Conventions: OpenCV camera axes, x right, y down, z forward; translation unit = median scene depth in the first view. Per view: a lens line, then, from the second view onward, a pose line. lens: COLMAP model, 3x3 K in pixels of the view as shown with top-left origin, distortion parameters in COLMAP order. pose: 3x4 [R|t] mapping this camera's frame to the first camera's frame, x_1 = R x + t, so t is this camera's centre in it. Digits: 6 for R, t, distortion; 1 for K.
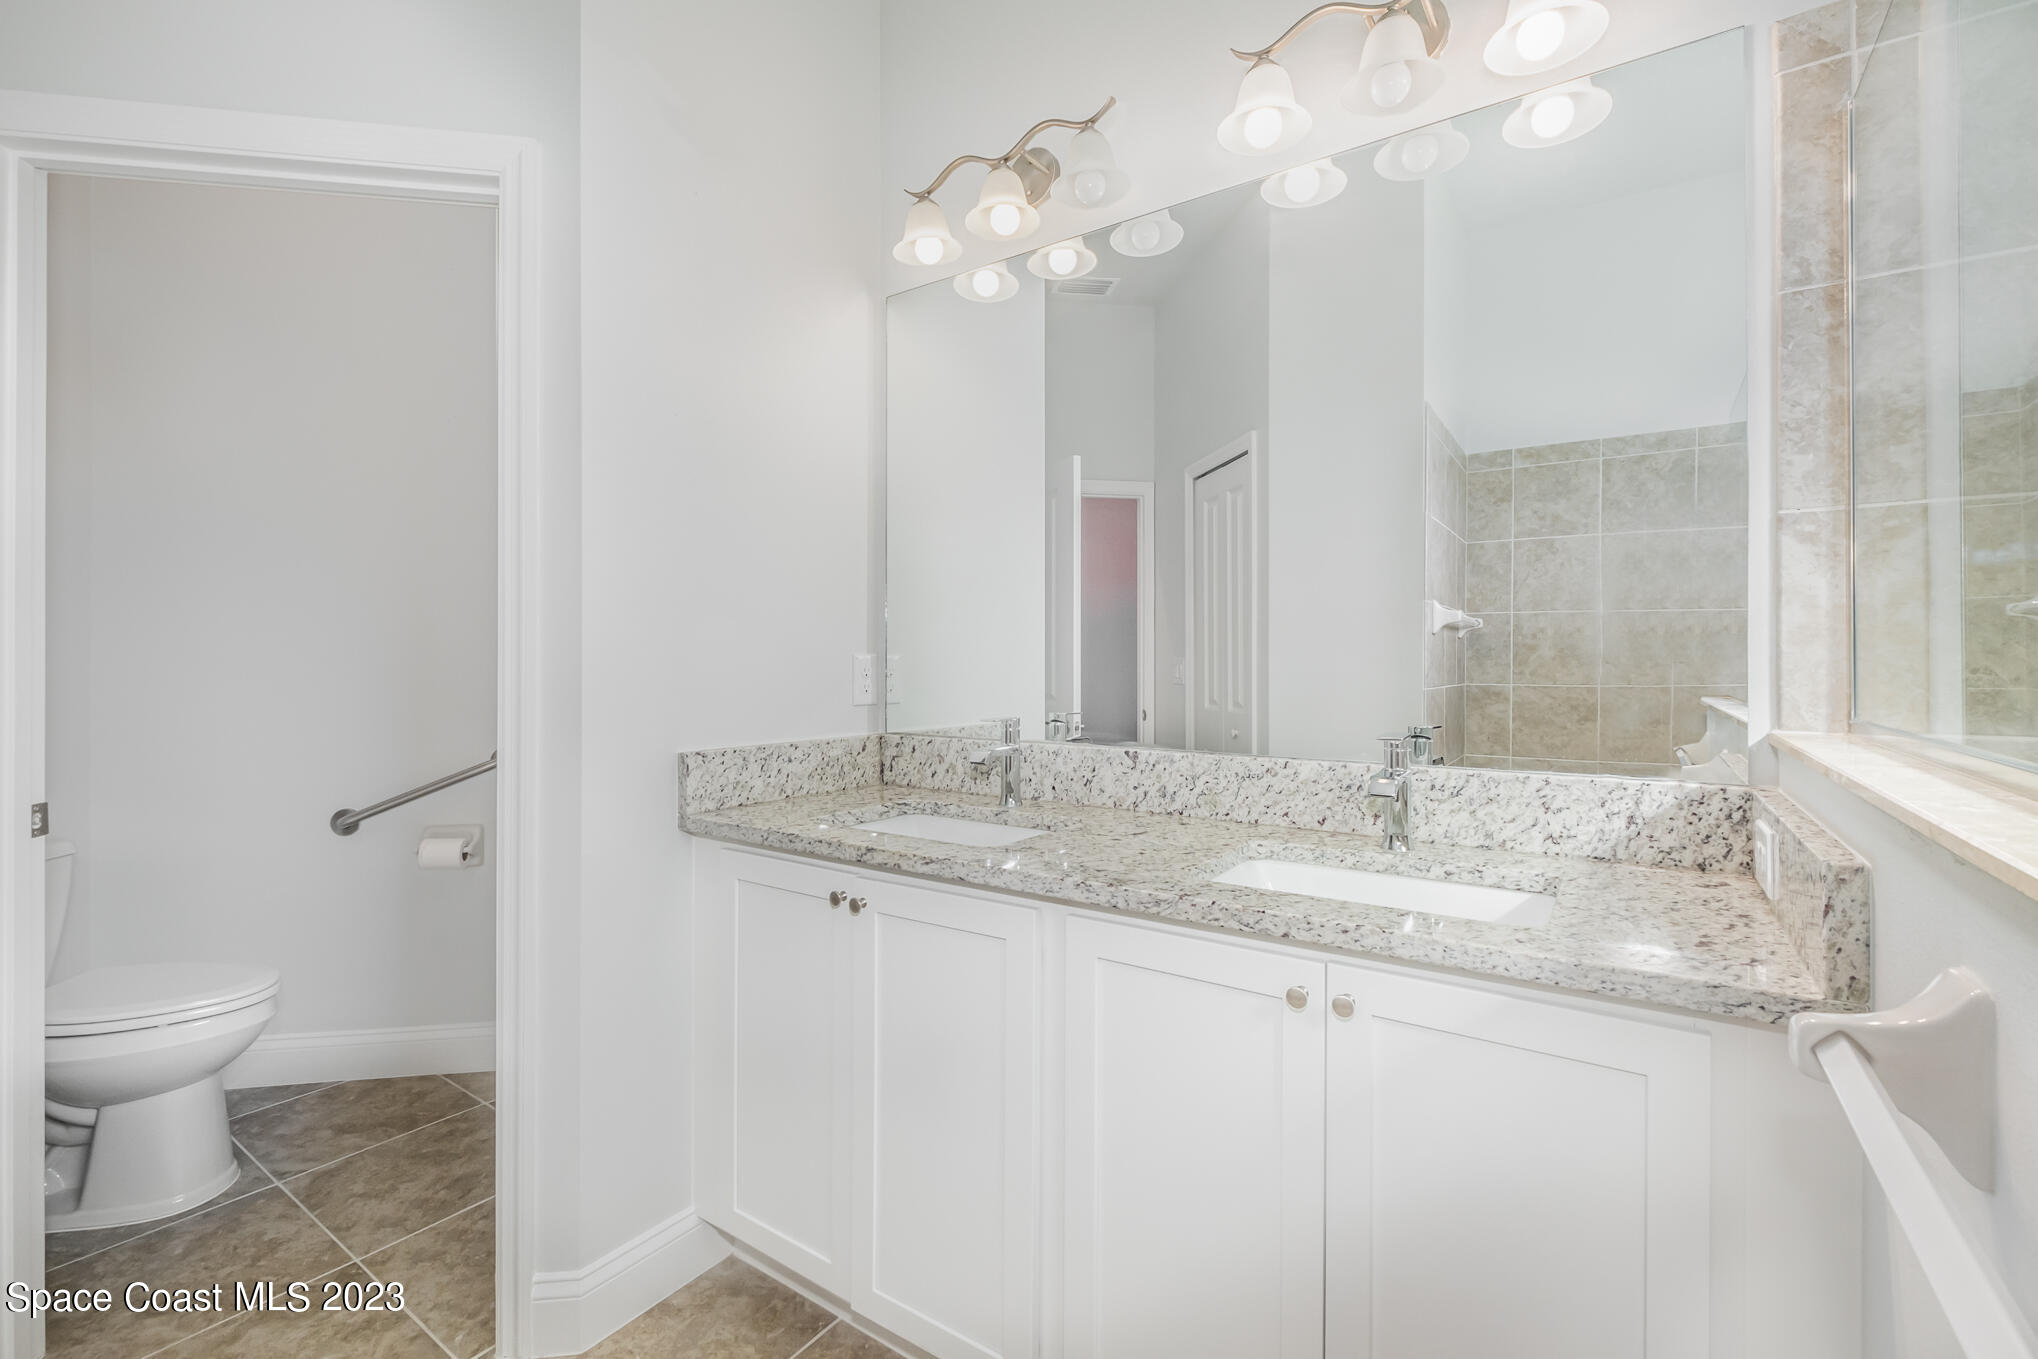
lens RADIAL K [[892.2, 0, 1008.5], [0, 892.2, 673.4], [0, 0, 1]] dist [-0.002172, 0.000040]
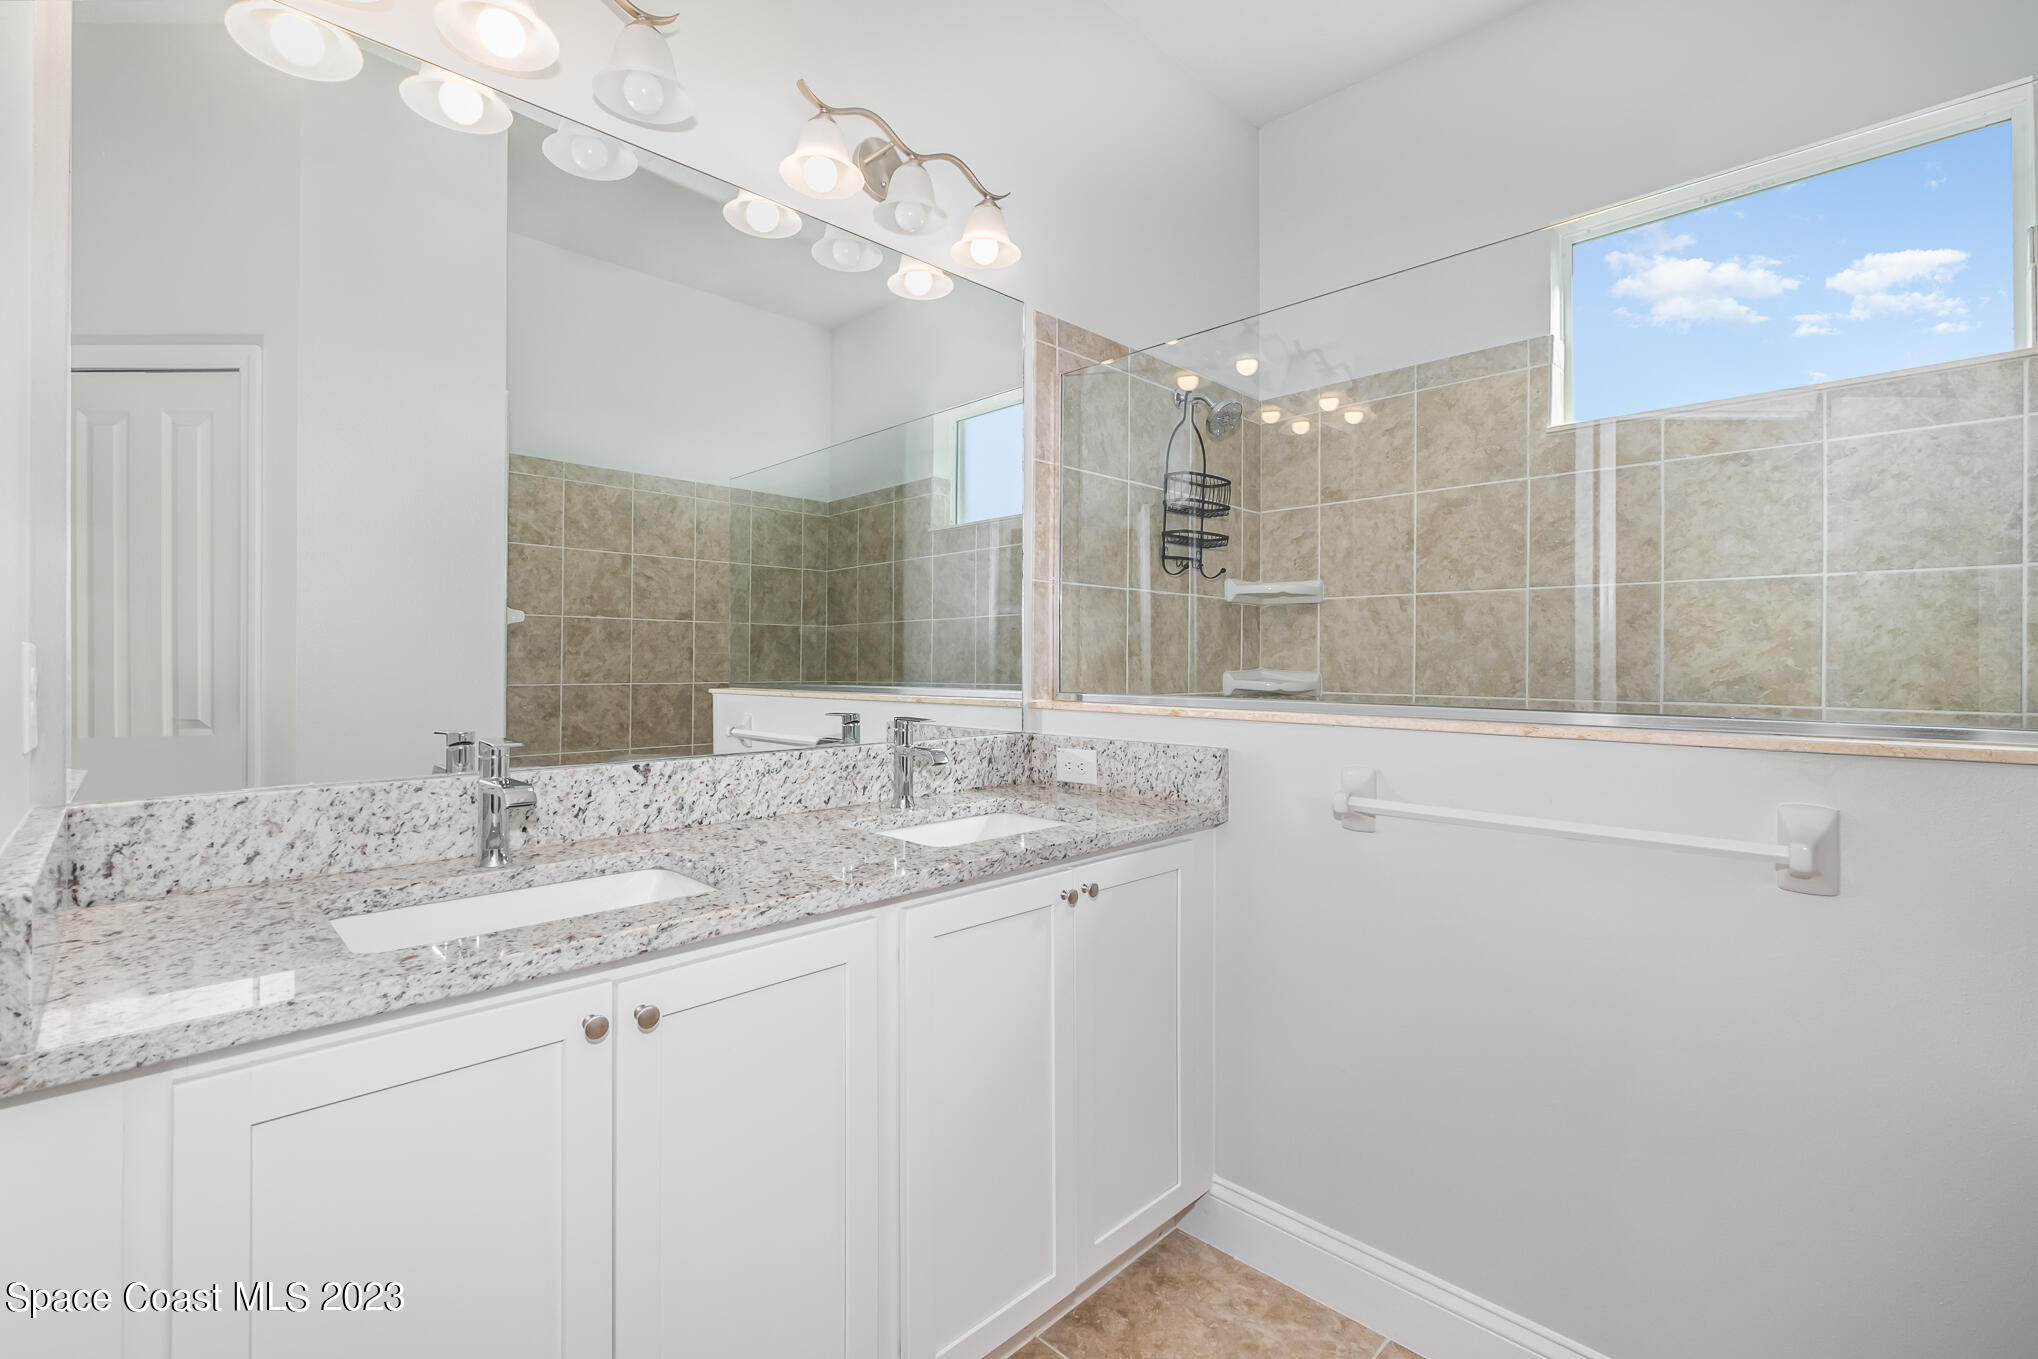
lens RADIAL K [[892.2, 0, 1017.8], [0, 892.2, 669.9], [0, 0, 1]] dist [-0.002172, 0.000040]
pose [[0.178264, -0.005588, 0.983967, -0.667676], [0.012074, 0.999921, 0.003491, -0.002636], [-0.983909, 0.011258, 0.178318, 0.508682]]
